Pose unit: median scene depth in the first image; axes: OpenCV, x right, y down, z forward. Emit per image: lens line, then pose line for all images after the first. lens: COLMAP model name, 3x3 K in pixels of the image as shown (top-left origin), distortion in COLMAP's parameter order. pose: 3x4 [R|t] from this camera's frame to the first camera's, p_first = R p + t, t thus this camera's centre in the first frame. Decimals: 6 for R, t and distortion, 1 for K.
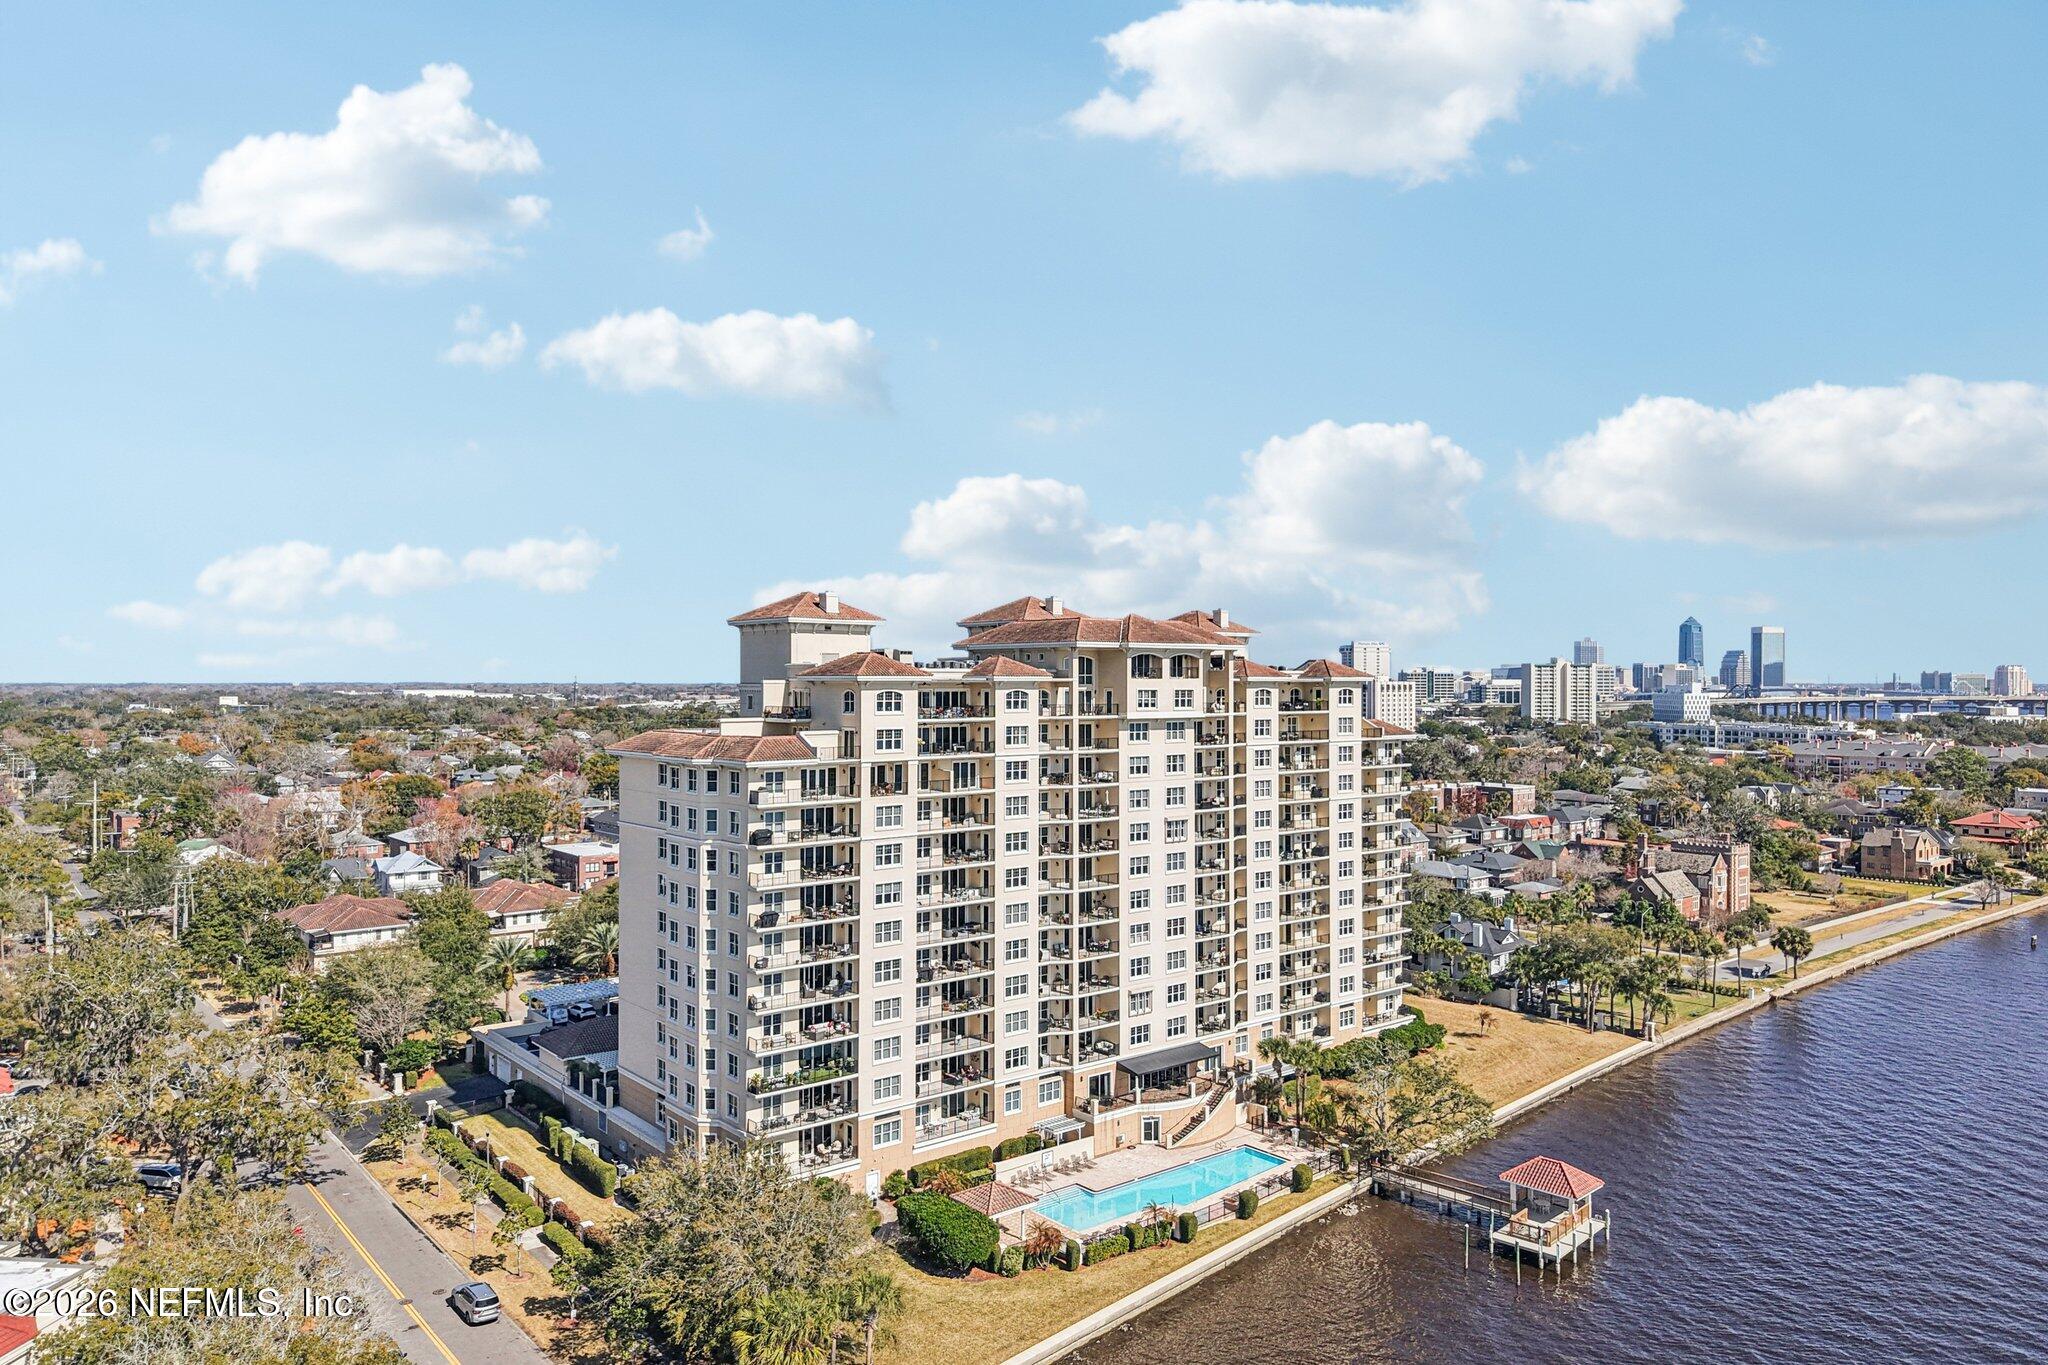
lens RADIAL K [[1376.5, 0, 1021.2], [0, 1376.5, 636.6], [0, 0, 1]] dist [0.008492, -0.008799]
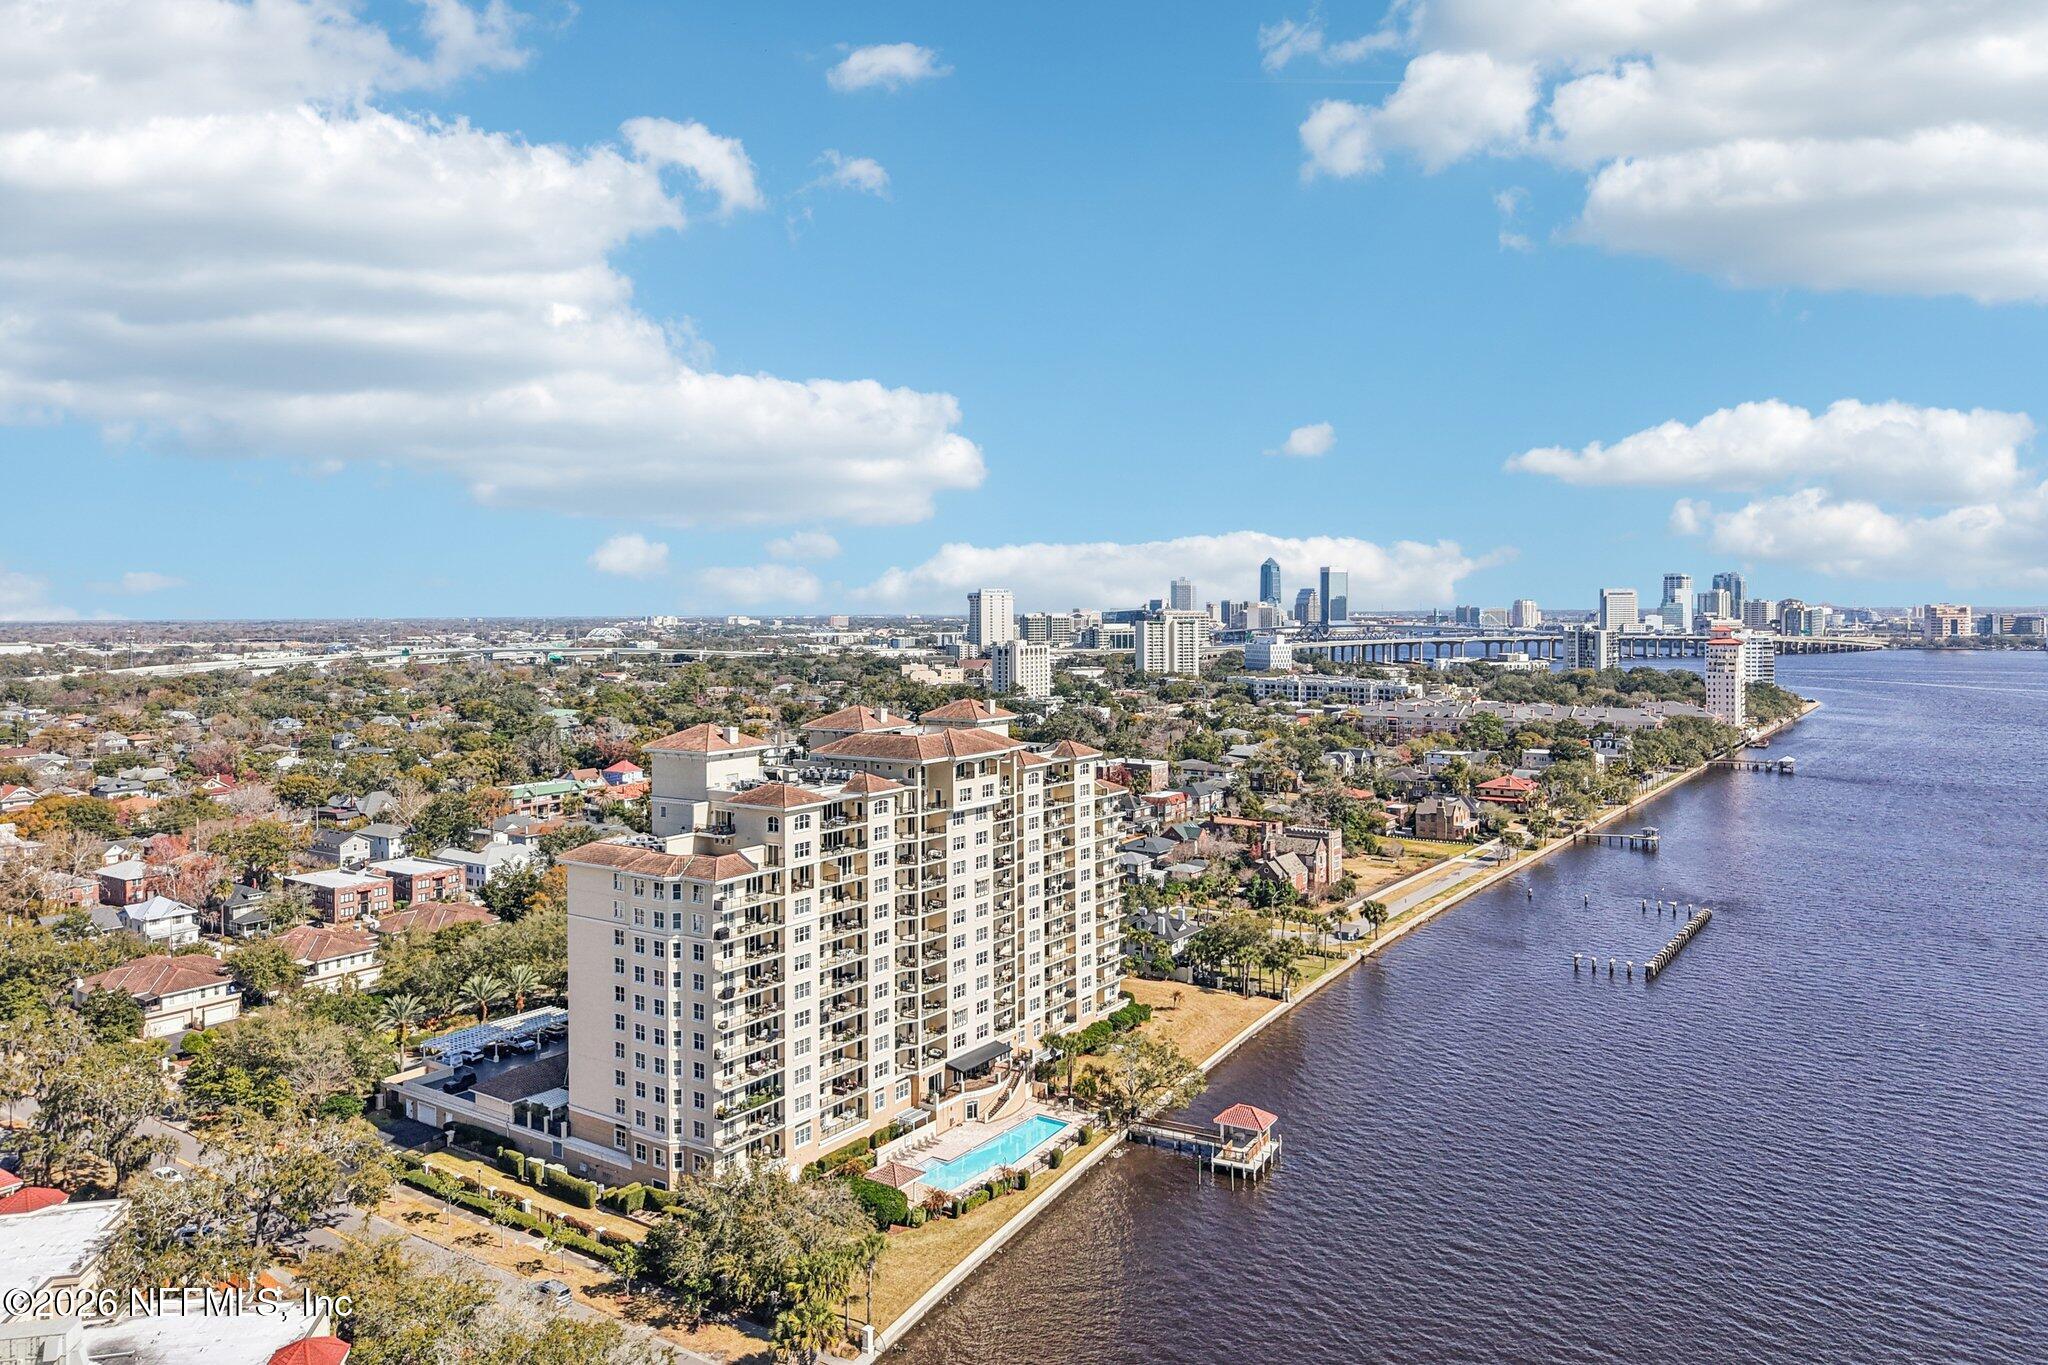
lens RADIAL K [[1419.3, 0, 1023.1], [0, 1419.3, 616.1], [0, 0, 1]] dist [0.050074, -0.082782]
pose [[0.959909, -0.006038, 0.280248, -0.246097], [-0.005806, 0.999125, 0.041411, -0.189716], [-0.280253, -0.041378, 0.959034, -0.351592]]
